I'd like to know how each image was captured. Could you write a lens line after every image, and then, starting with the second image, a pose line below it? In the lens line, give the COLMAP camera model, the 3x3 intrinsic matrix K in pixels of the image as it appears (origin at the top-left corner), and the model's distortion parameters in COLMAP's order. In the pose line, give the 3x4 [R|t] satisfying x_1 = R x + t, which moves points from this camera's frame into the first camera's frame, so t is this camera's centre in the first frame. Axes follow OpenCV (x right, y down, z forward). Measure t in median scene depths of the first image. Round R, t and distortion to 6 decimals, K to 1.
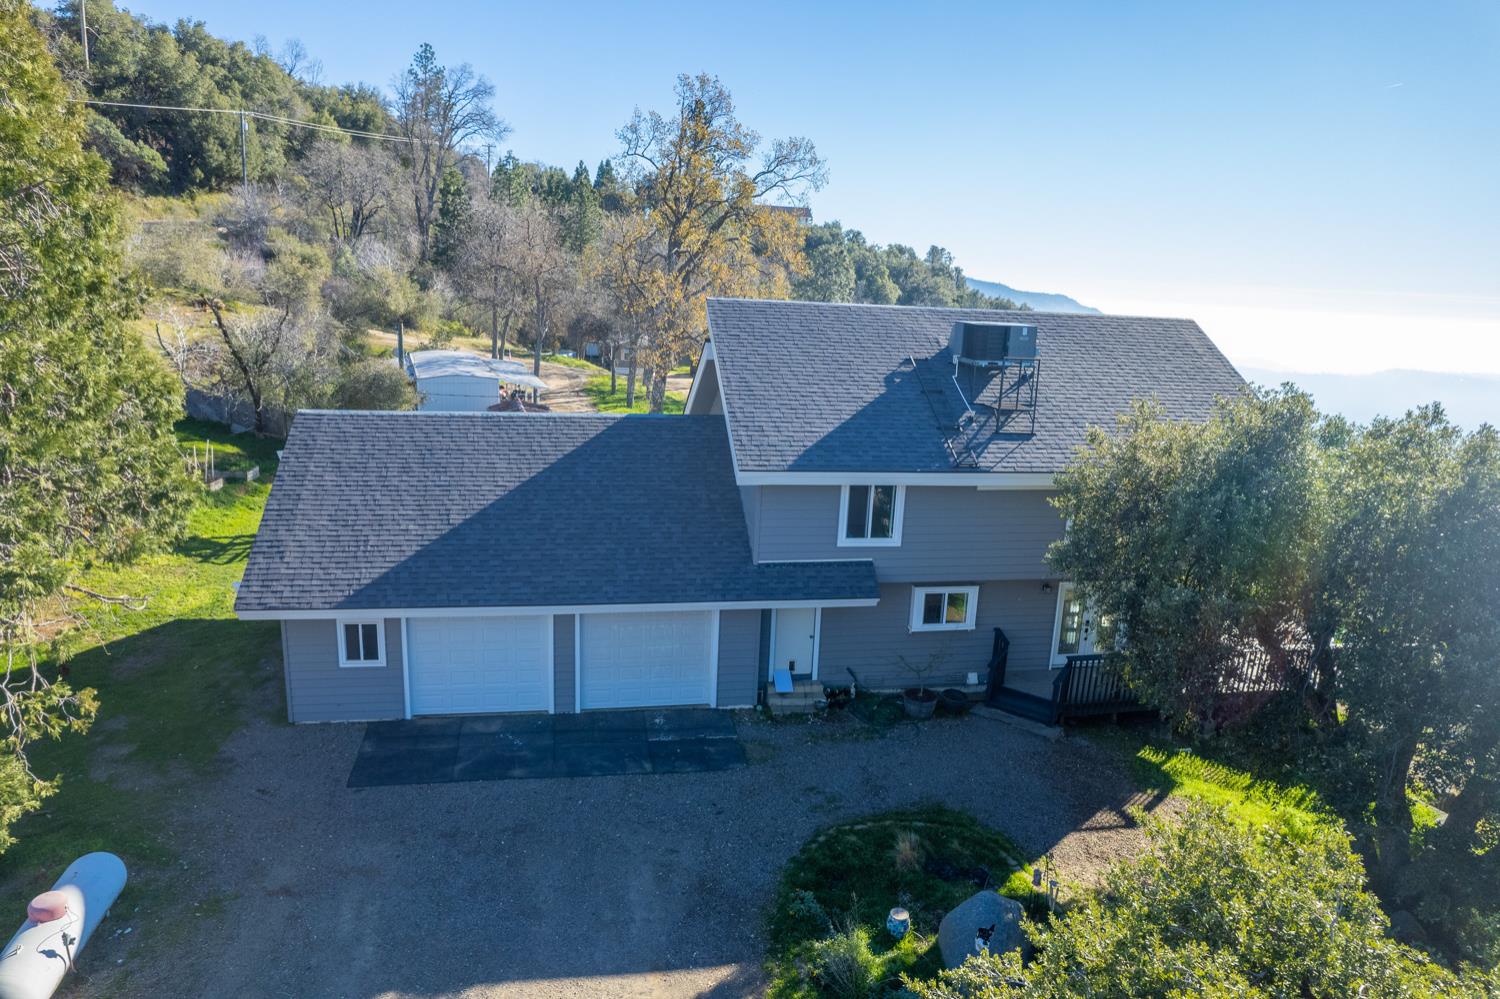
lens RADIAL K [[964.7, 0, 752.4], [0, 964.7, 503.3], [0, 0, 1]] dist [-0.063227, 0.046789]
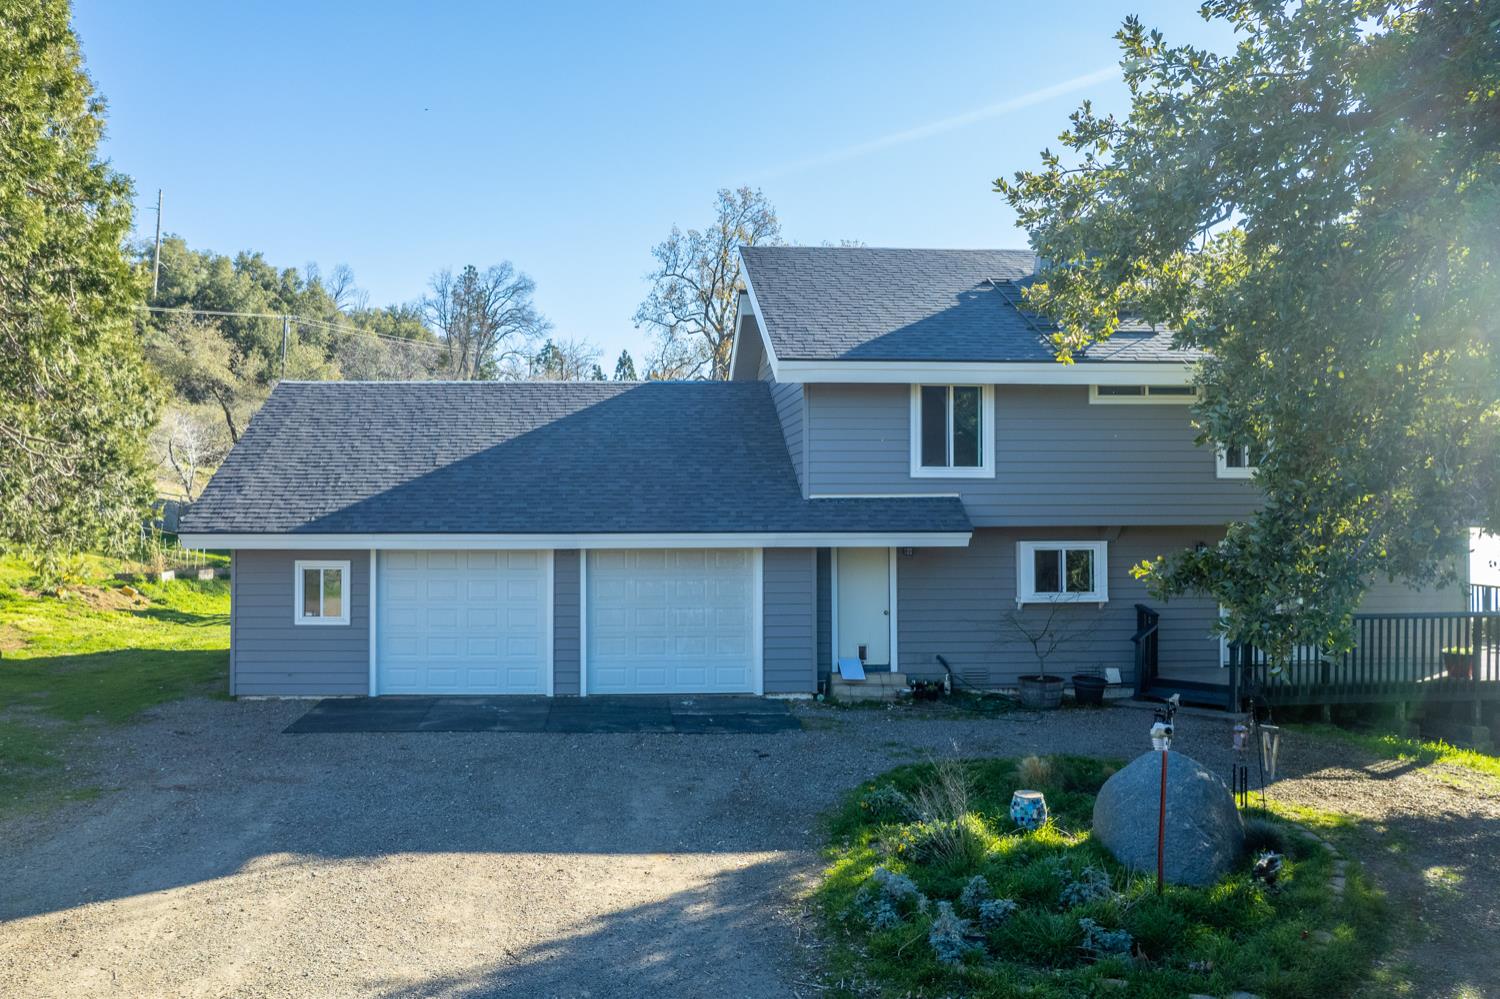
lens RADIAL K [[1077.2, 0, 650.1], [0, 1077.2, 537.0], [0, 0, 1]] dist [0.000744, -0.199517]
pose [[0.986393, -0.046847, -0.157588, 0.014455], [0.003941, 0.965005, -0.262201, 0.316225], [0.164357, 0.258012, 0.952059, 0.143891]]
